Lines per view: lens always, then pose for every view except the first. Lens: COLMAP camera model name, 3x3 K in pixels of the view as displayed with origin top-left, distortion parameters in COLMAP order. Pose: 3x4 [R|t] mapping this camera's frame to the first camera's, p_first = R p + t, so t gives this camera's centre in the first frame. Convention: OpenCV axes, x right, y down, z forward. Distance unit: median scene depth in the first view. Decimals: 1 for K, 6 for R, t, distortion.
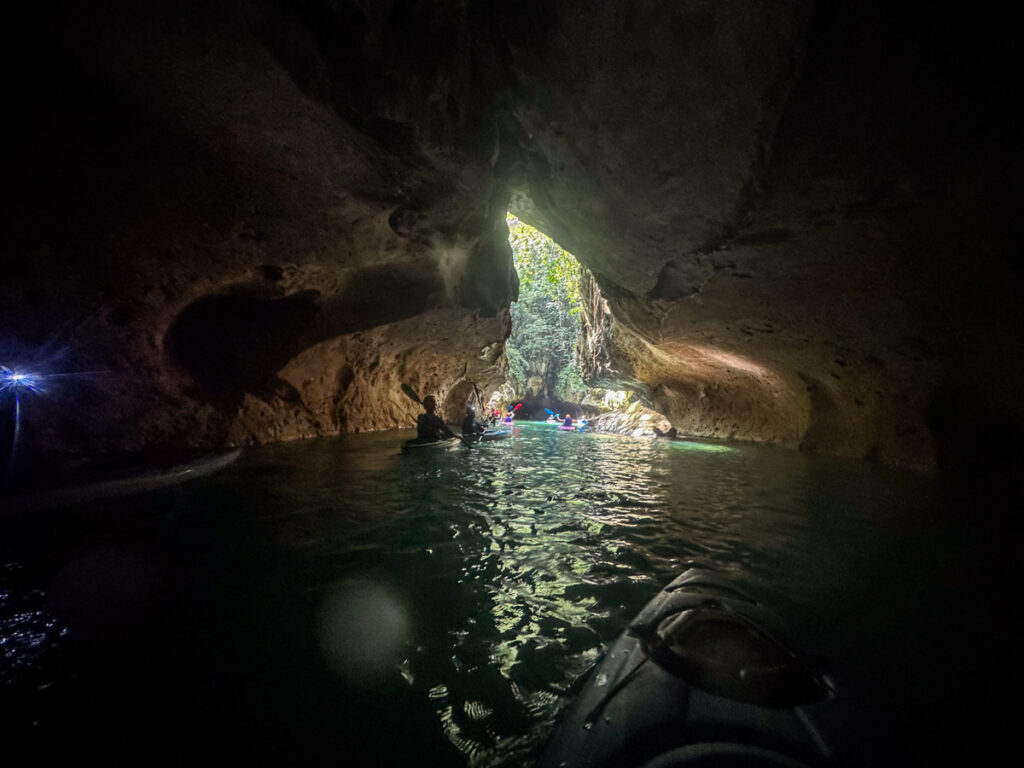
lens RADIAL K [[415.2, 0, 508.2], [0, 415.2, 385.8], [0, 0, 1]] dist [0.001795, -0.000424]
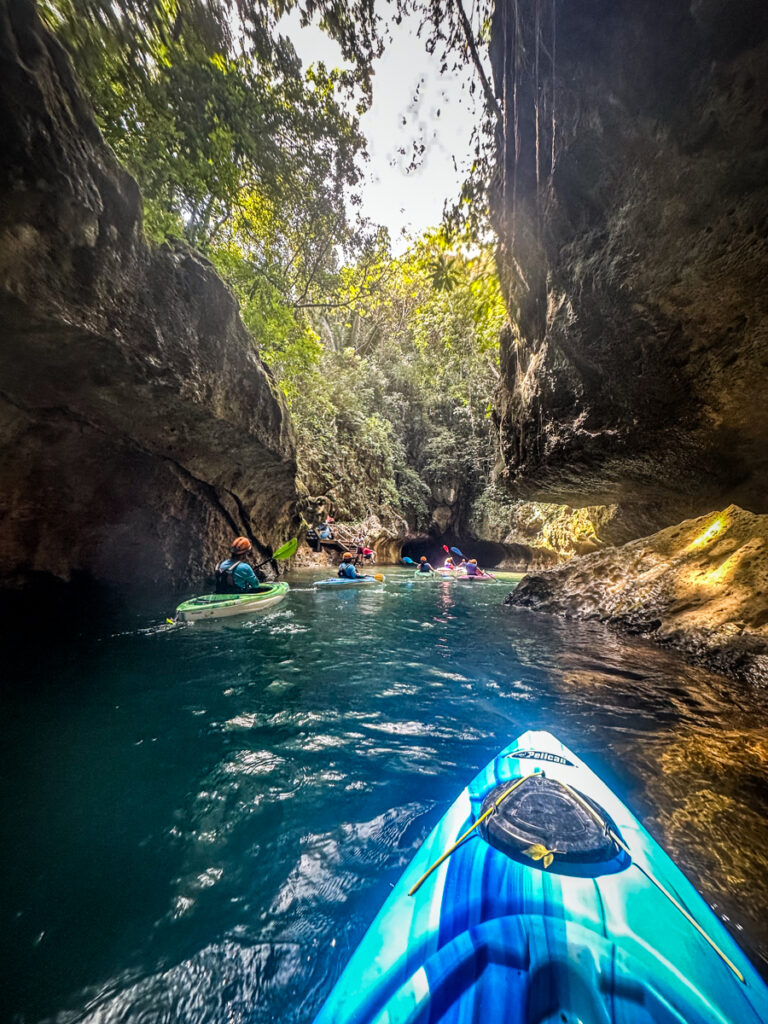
lens RADIAL K [[415.2, 0, 389.4], [0, 415.2, 510.4], [0, 0, 1]] dist [0.001795, -0.000424]
pose [[0.995573, -0.008940, -0.093566, 0.043609], [0.005125, 0.999149, -0.040939, 0.014887], [0.093852, 0.040278, 0.994771, 0.248902]]
